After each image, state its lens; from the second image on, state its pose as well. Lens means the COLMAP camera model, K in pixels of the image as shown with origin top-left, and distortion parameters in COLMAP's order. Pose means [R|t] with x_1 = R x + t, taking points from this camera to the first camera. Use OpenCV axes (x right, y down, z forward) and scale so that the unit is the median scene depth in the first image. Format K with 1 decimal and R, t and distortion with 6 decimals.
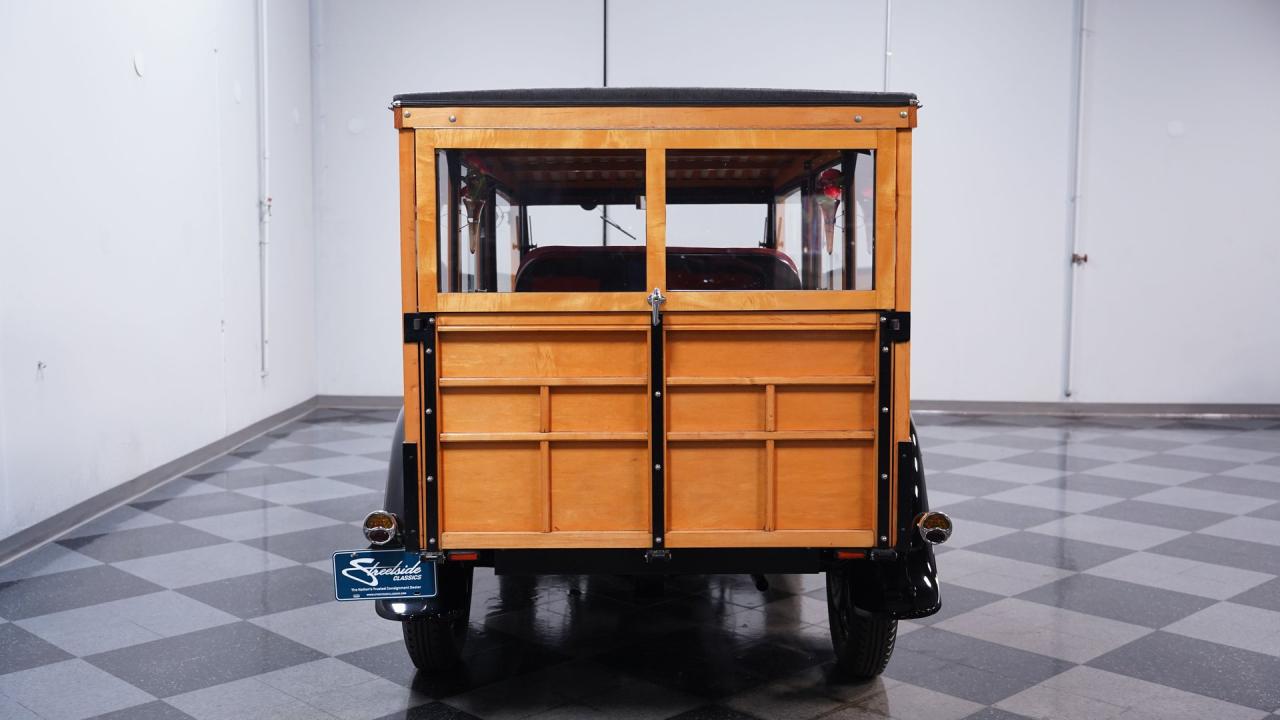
lens RADIAL K [[1307.4, 0, 640.0], [0, 1307.4, 360.0], [0, 0, 1]] dist [0.044182, 0.017284]
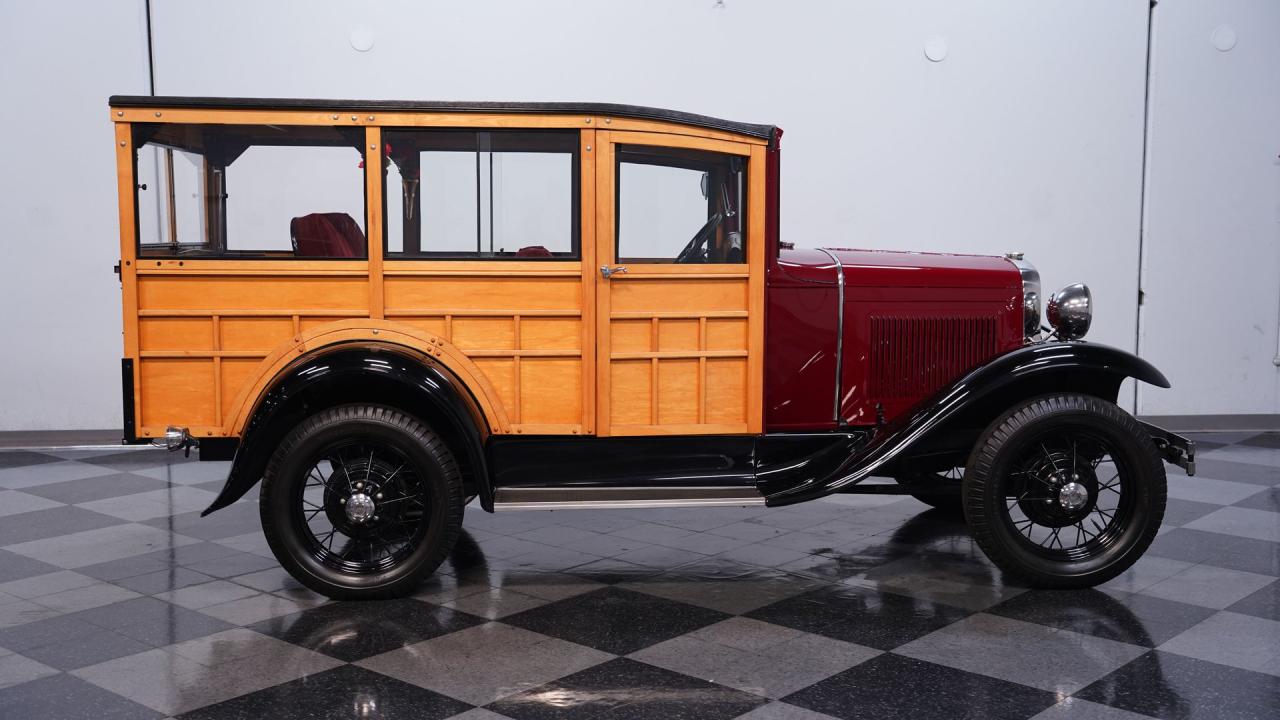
lens RADIAL K [[1387.7, 0, 640.0], [0, 1387.7, 360.0], [0, 0, 1]] dist [0.071240, 0.025245]
pose [[0.059305, 0.096364, -0.993578, 1.651176], [-0.081813, 0.992450, 0.091371, -0.108635], [0.994882, 0.075869, 0.066741, 1.426492]]
